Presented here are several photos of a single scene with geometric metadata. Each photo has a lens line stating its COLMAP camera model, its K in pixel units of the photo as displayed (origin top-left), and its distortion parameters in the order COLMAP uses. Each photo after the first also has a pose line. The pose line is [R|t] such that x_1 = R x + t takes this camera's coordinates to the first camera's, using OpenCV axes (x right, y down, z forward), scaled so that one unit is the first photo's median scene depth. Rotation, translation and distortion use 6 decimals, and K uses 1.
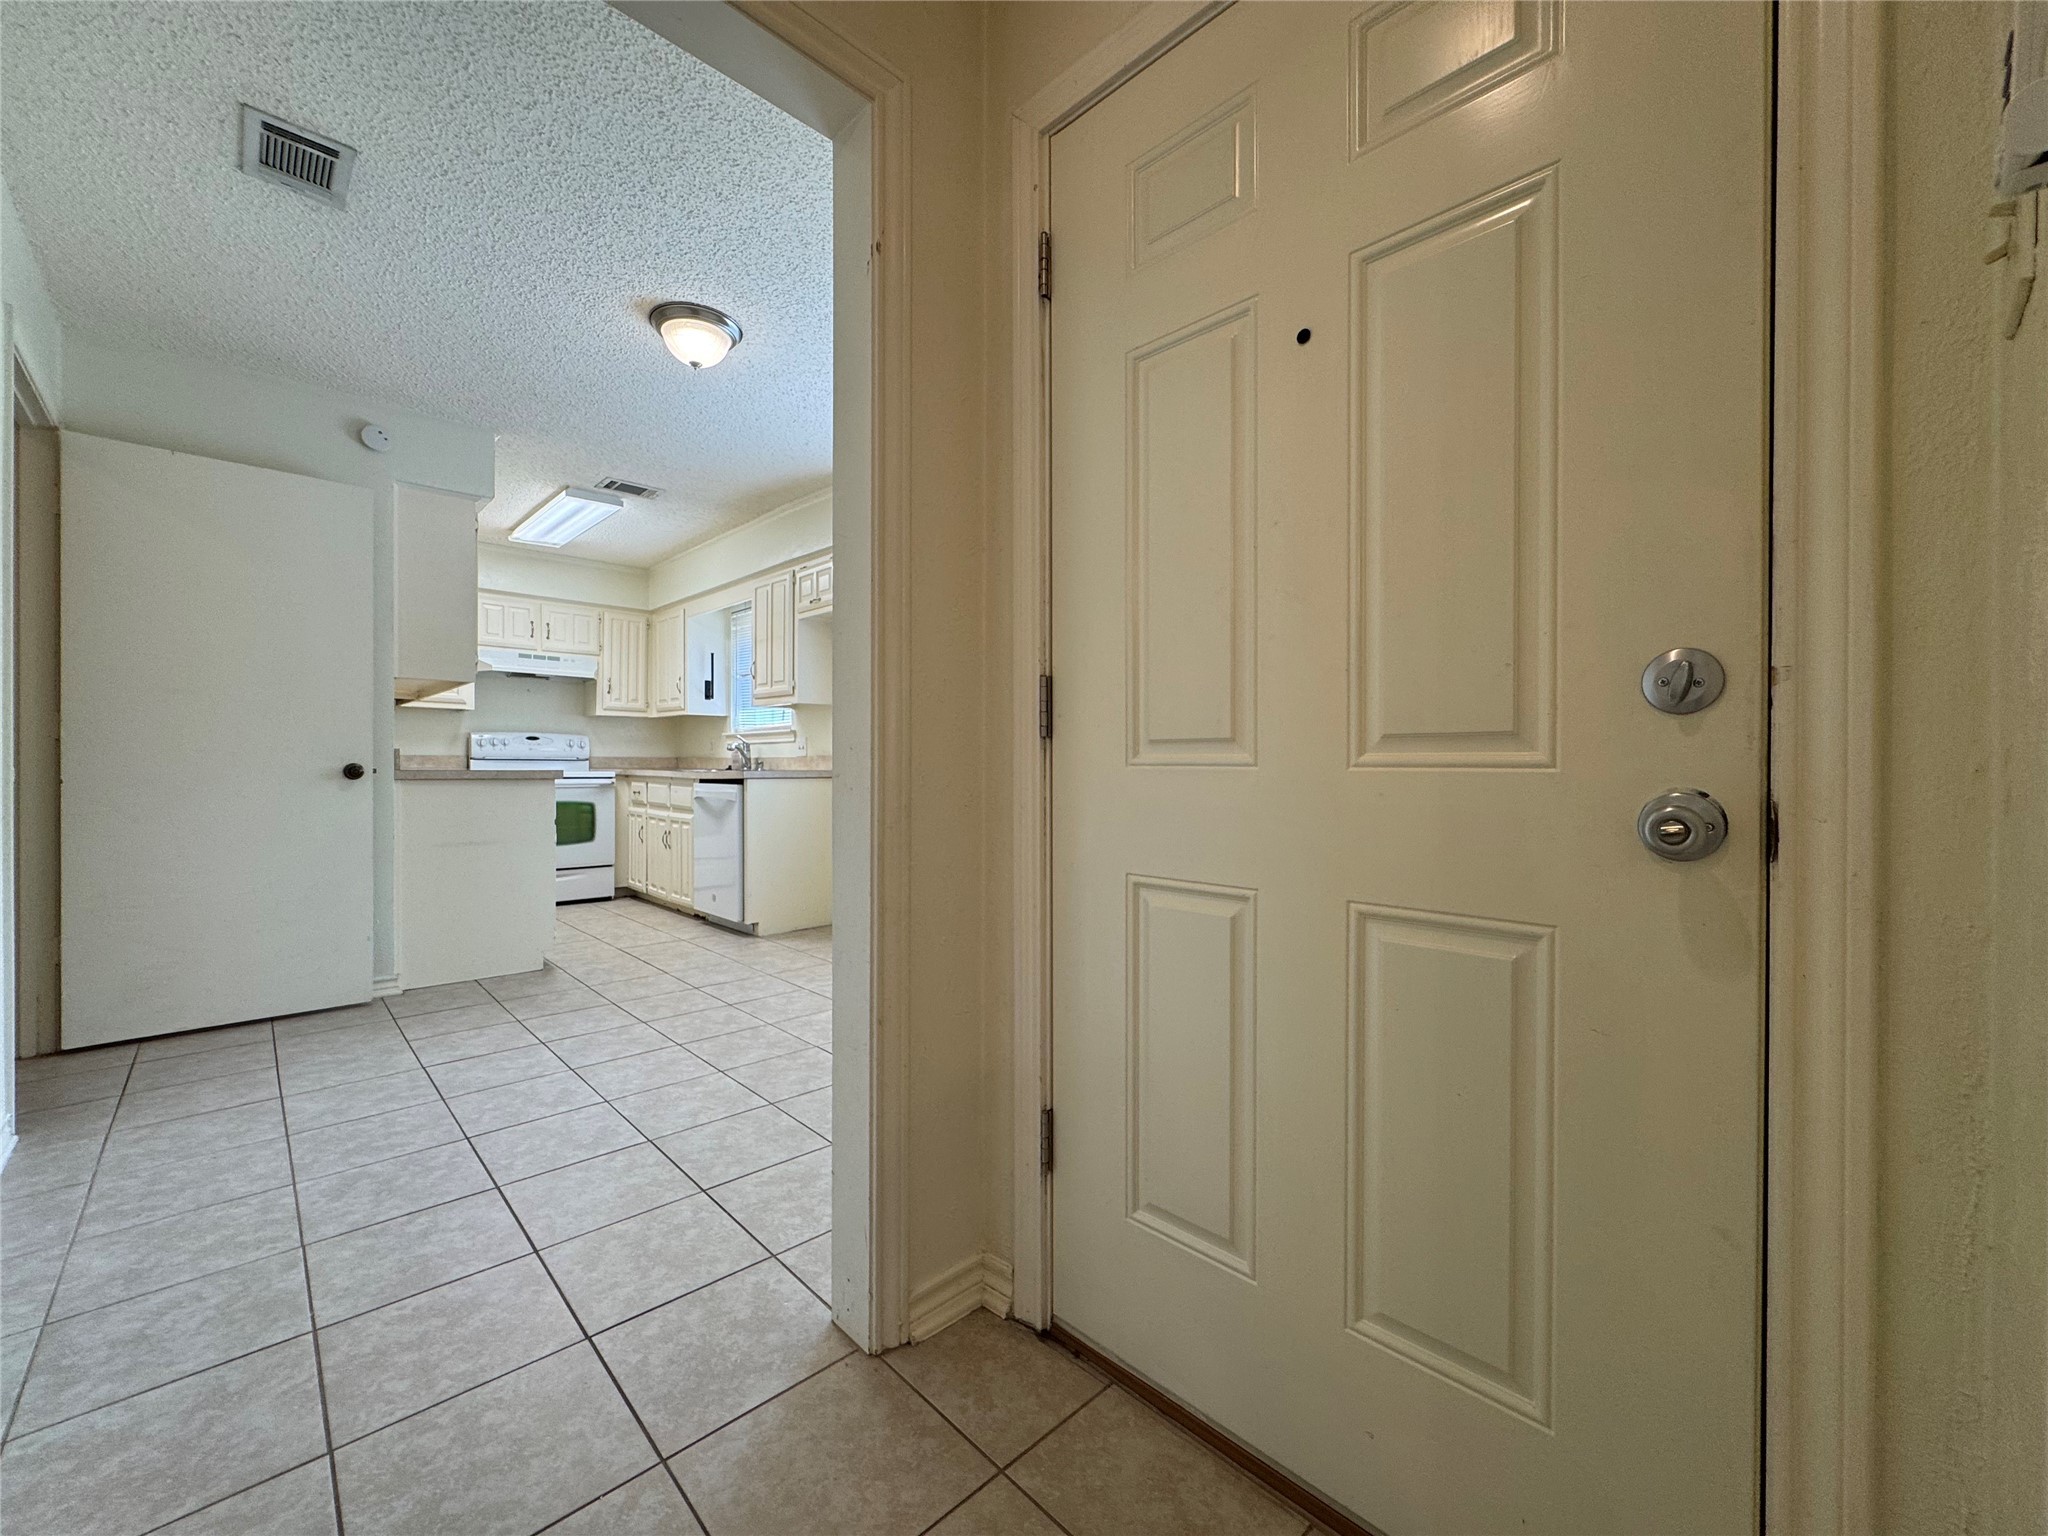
lens RADIAL K [[818.0, 0, 1016.6], [0, 818.0, 765.3], [0, 0, 1]] dist [-0.003492, 0.000523]
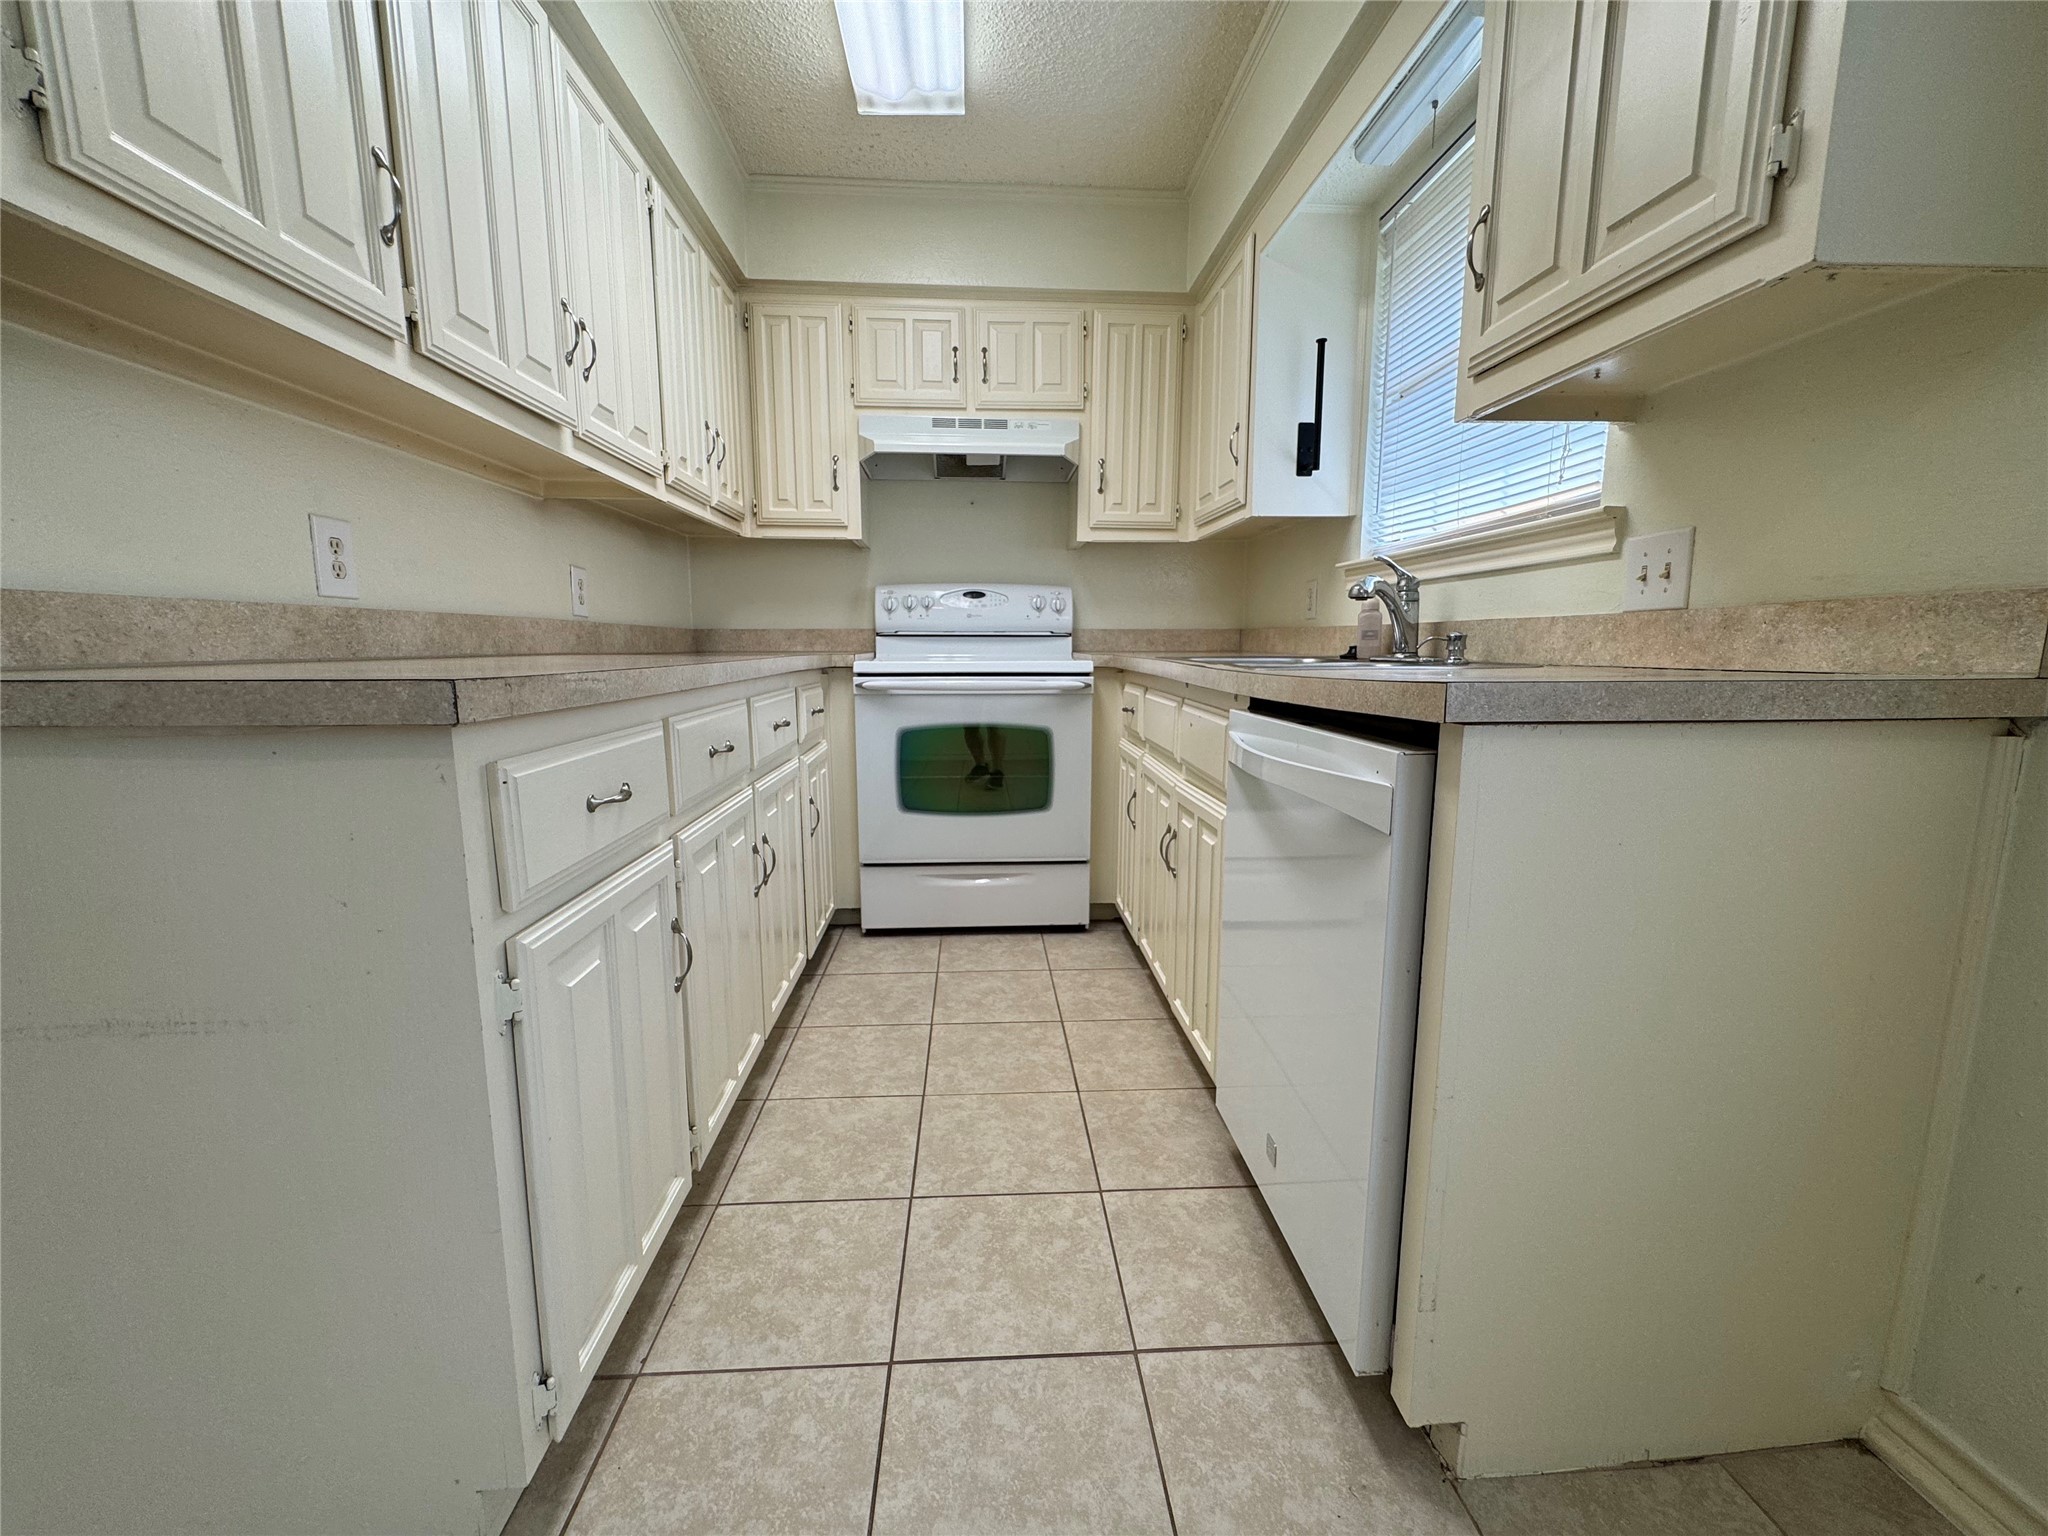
lens RADIAL K [[818.0, 0, 1020.7], [0, 818.0, 772.2], [0, 0, 1]] dist [-0.003492, 0.000523]
pose [[0.758594, 0.097871, -0.644171, -0.223676], [0.003851, 0.987963, 0.154639, -0.001257], [0.651552, -0.119789, 0.749087, 0.625961]]
